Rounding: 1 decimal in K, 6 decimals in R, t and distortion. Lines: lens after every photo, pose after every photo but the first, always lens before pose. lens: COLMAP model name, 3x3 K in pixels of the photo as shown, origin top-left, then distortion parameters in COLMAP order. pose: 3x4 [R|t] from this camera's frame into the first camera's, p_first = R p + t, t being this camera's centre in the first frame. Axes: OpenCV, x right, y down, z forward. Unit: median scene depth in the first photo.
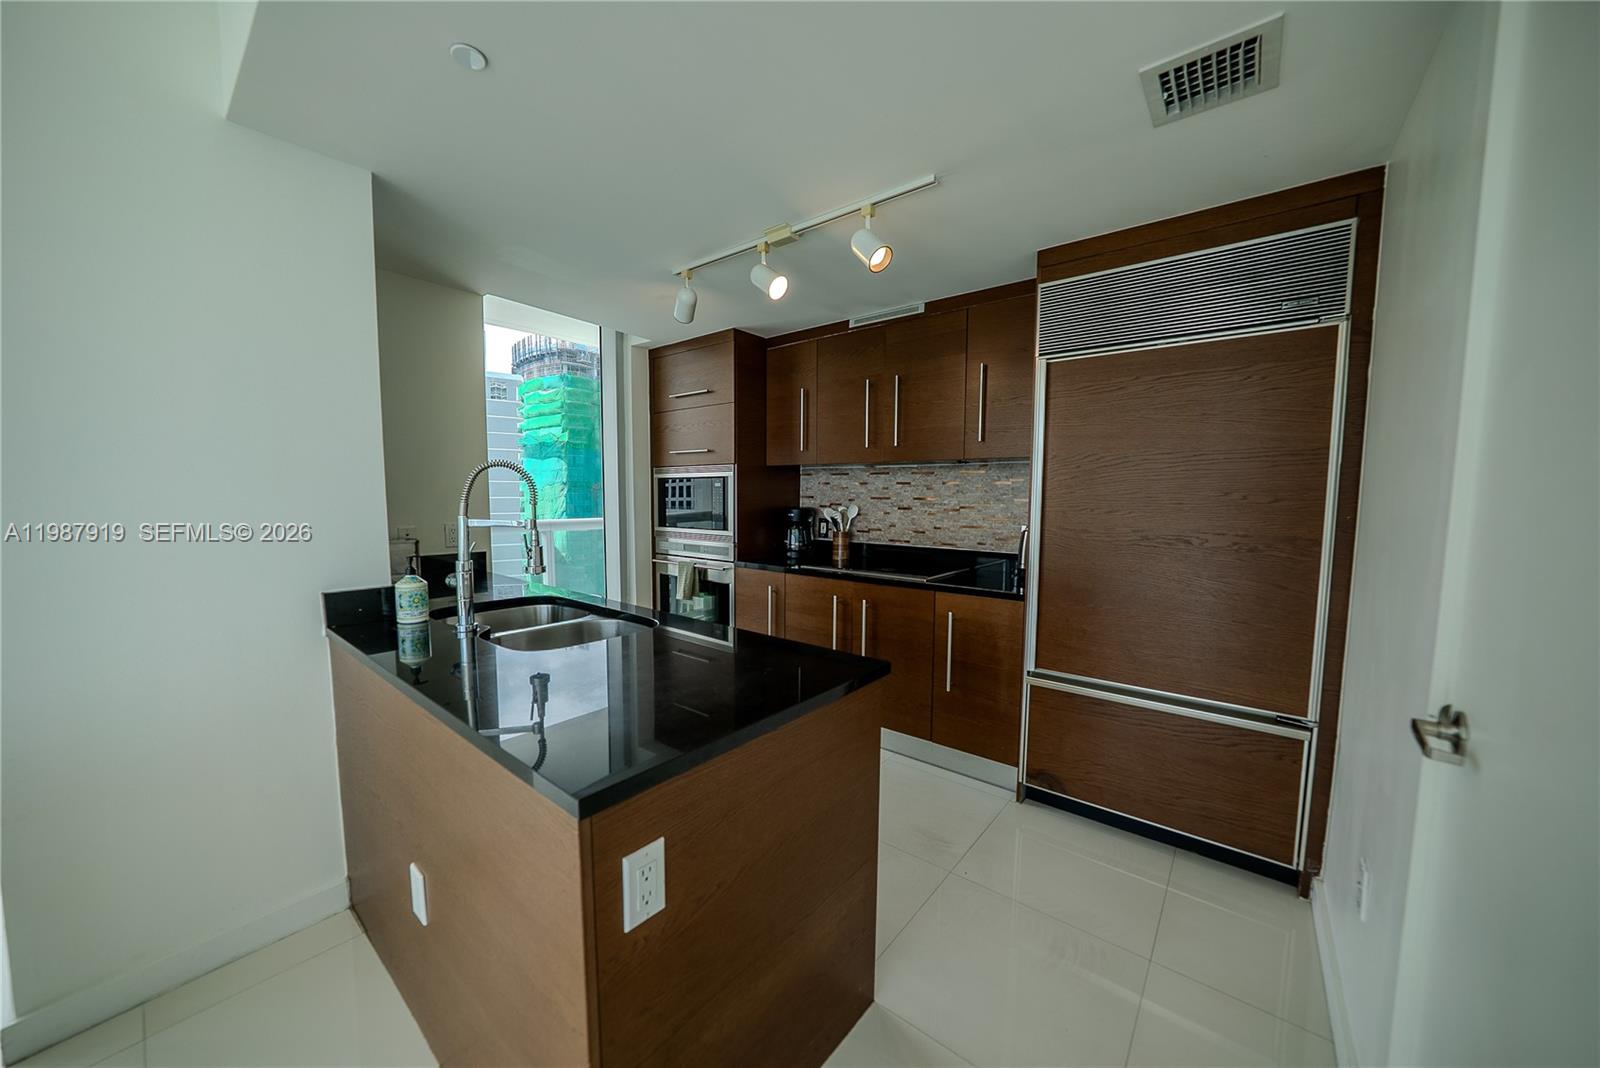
lens RADIAL K [[561.6, 0, 789.5], [0, 561.6, 539.2], [0, 0, 1]] dist [-0.019937, 0.002800]
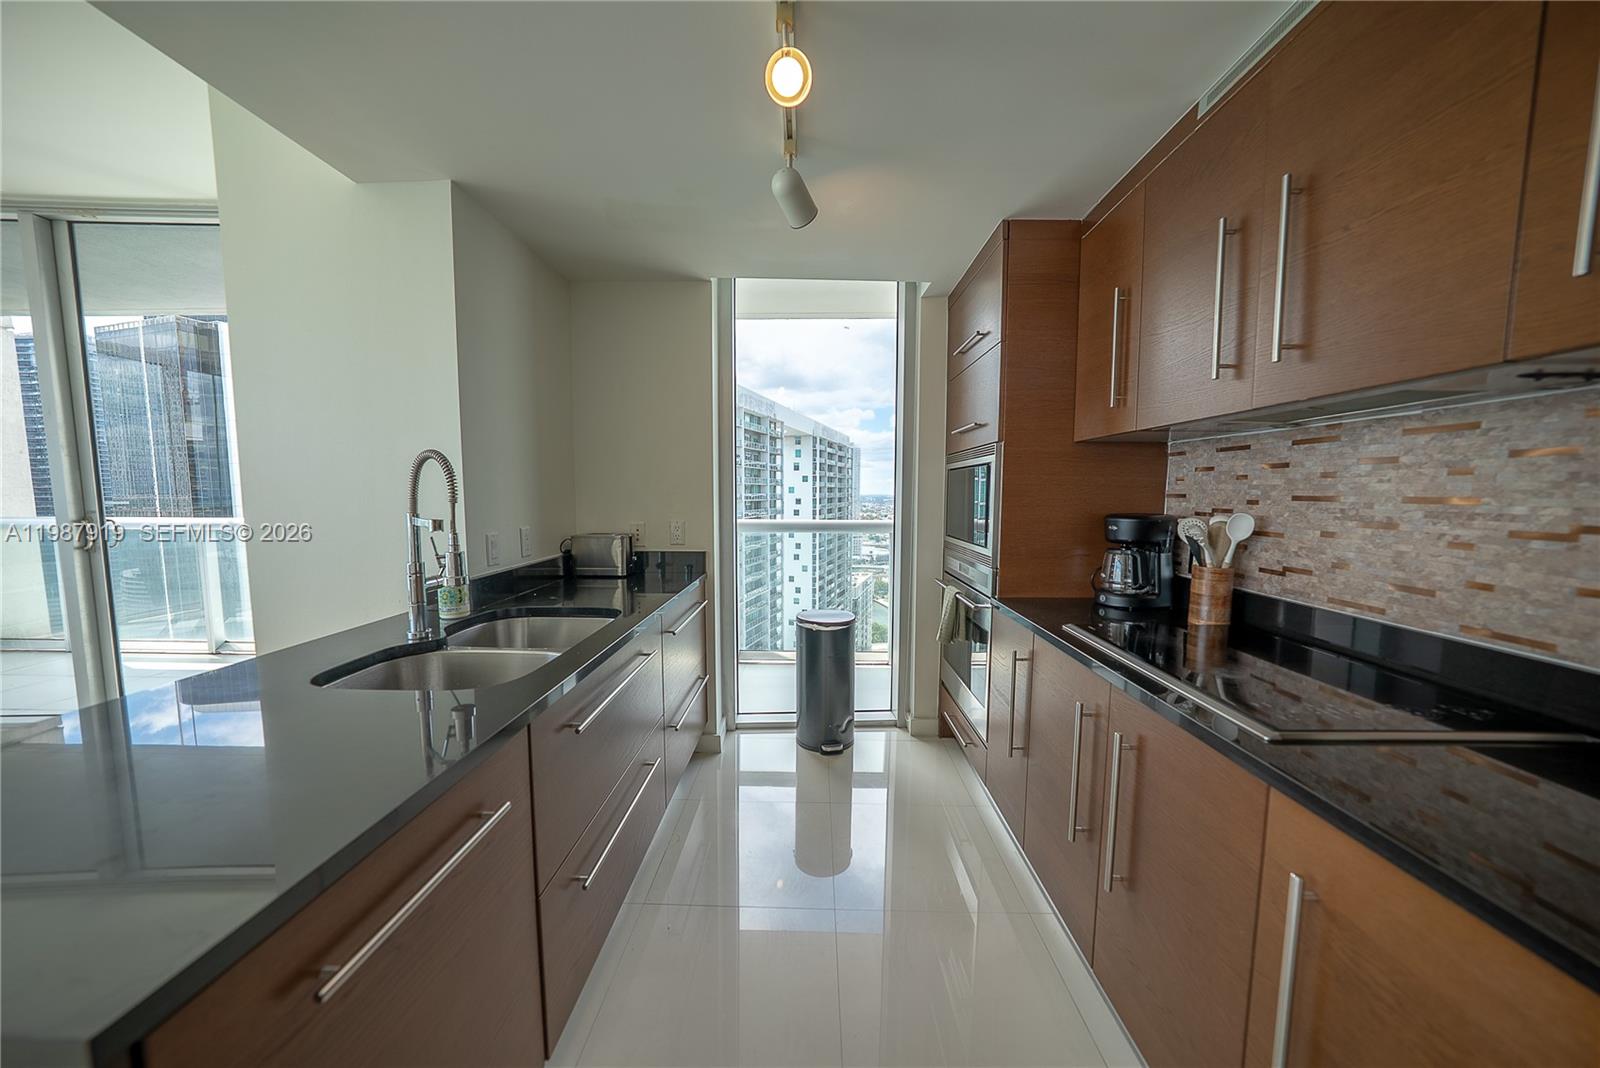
lens RADIAL K [[561.6, 0, 799.6], [0, 561.6, 539.9], [0, 0, 1]] dist [-0.019937, 0.002800]
pose [[0.617175, 0.063956, -0.784222, 0.247899], [-0.063317, 0.997496, 0.031519, -0.029870], [0.784274, 0.030202, 0.619679, 0.430824]]
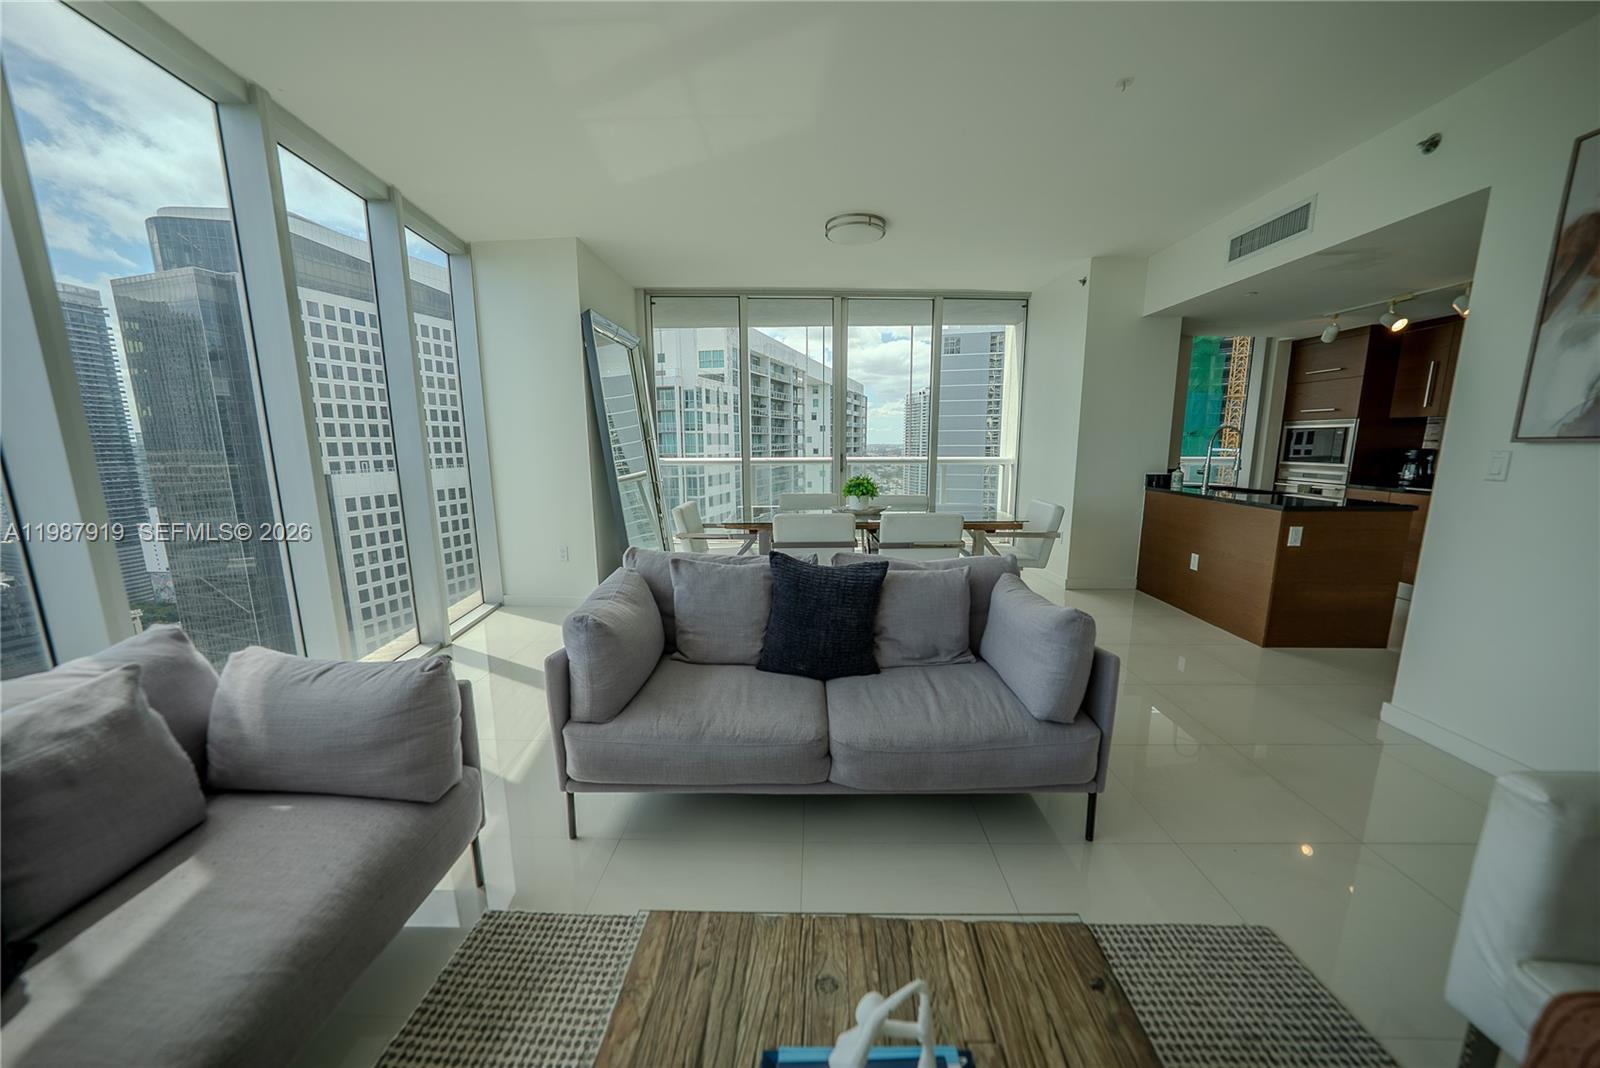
lens RADIAL K [[561.6, 0, 806.4], [0, 561.6, 546.0], [0, 0, 1]] dist [-0.019937, 0.002800]
pose [[0.629905, 0.133520, -0.765109, 0.135404], [-0.053482, 0.990231, 0.128775, 0.084603], [0.774829, -0.040196, 0.630892, -0.986697]]
